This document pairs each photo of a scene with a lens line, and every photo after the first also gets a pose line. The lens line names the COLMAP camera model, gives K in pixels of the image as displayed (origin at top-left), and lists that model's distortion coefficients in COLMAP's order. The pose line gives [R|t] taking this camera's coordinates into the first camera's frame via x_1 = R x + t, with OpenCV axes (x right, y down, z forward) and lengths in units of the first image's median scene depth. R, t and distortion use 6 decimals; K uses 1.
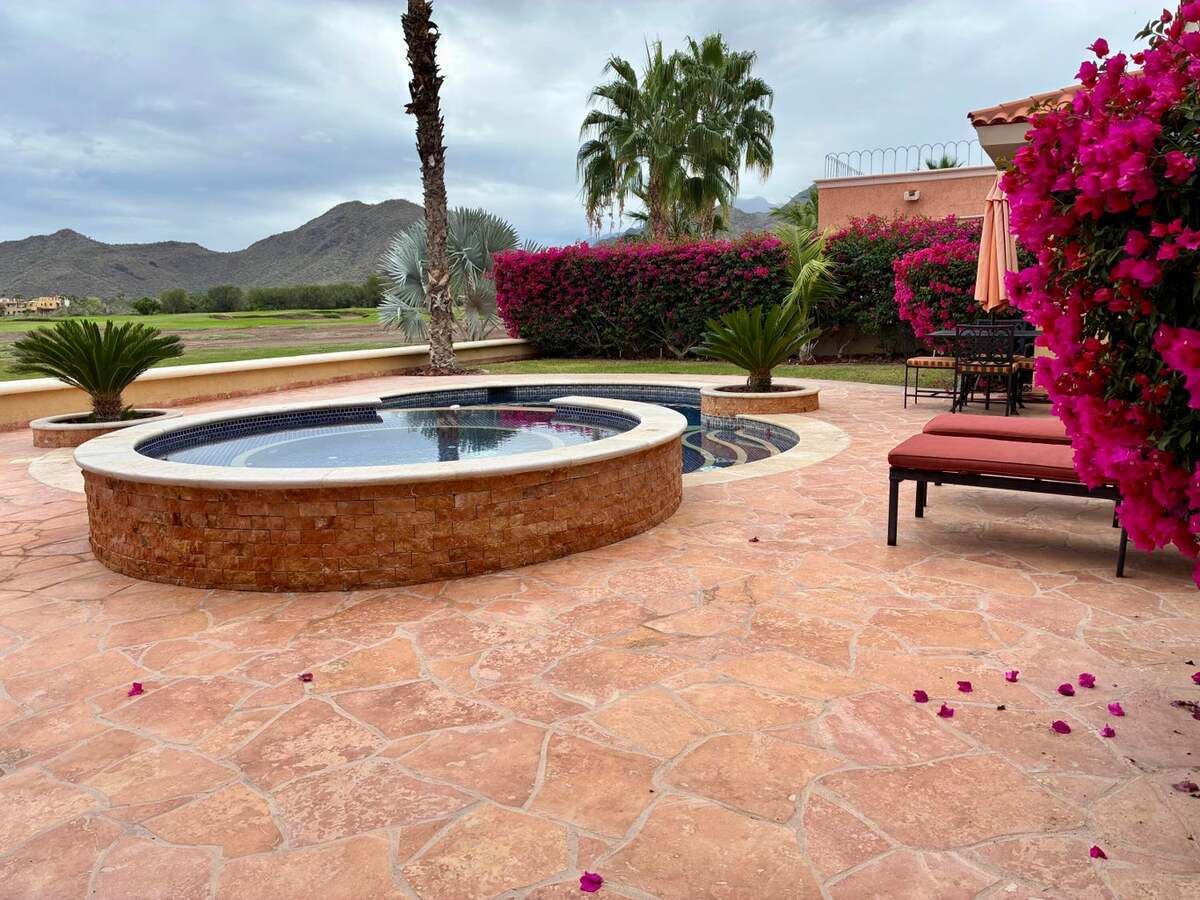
lens RADIAL K [[920.8, 0, 598.1], [0, 920.8, 455.6], [0, 0, 1]] dist [0.052590, -0.062638]
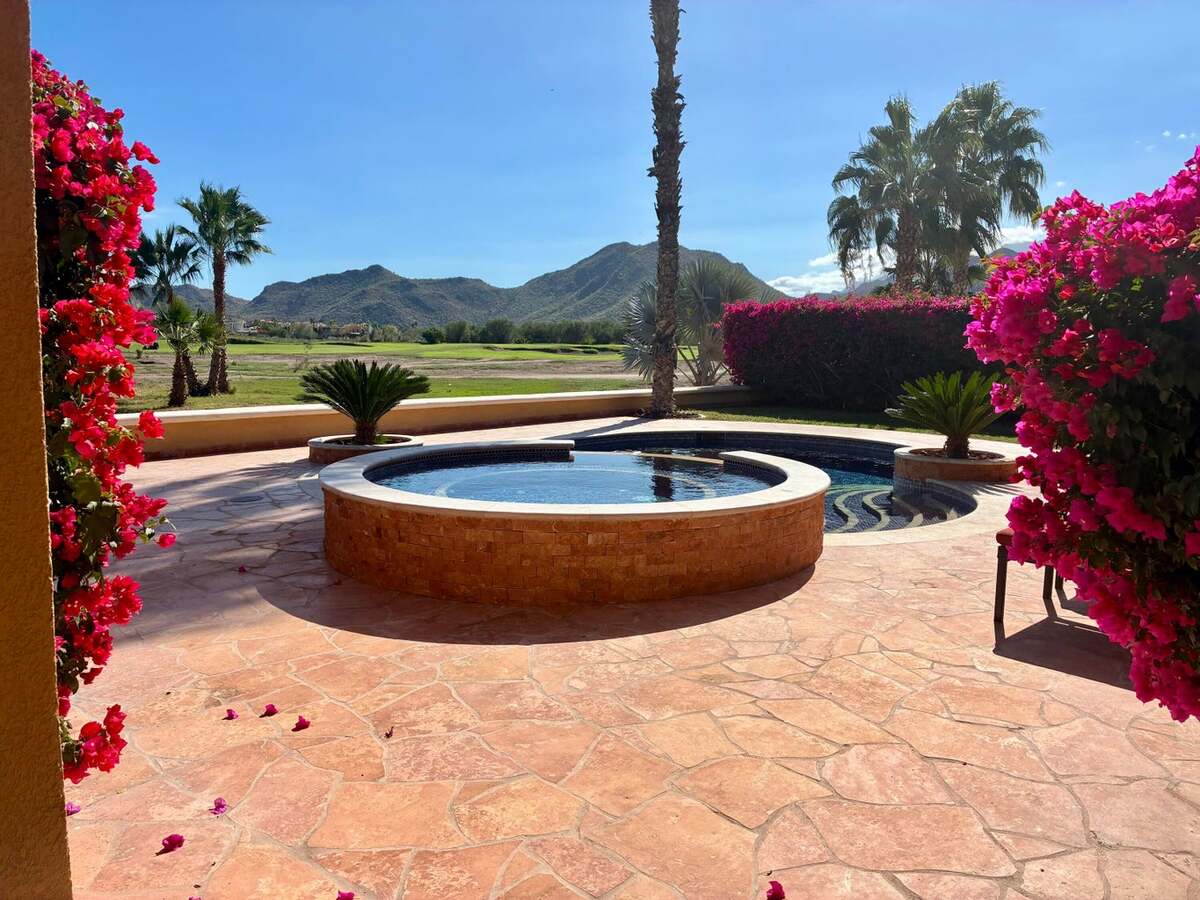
lens RADIAL K [[920.8, 0, 591.6], [0, 920.8, 439.9], [0, 0, 1]] dist [0.052590, -0.062638]
pose [[0.960790, 0.065796, -0.269358, 0.159097], [-0.081408, 0.995563, -0.047191, -0.021930], [0.265058, 0.067269, 0.961883, -0.146355]]
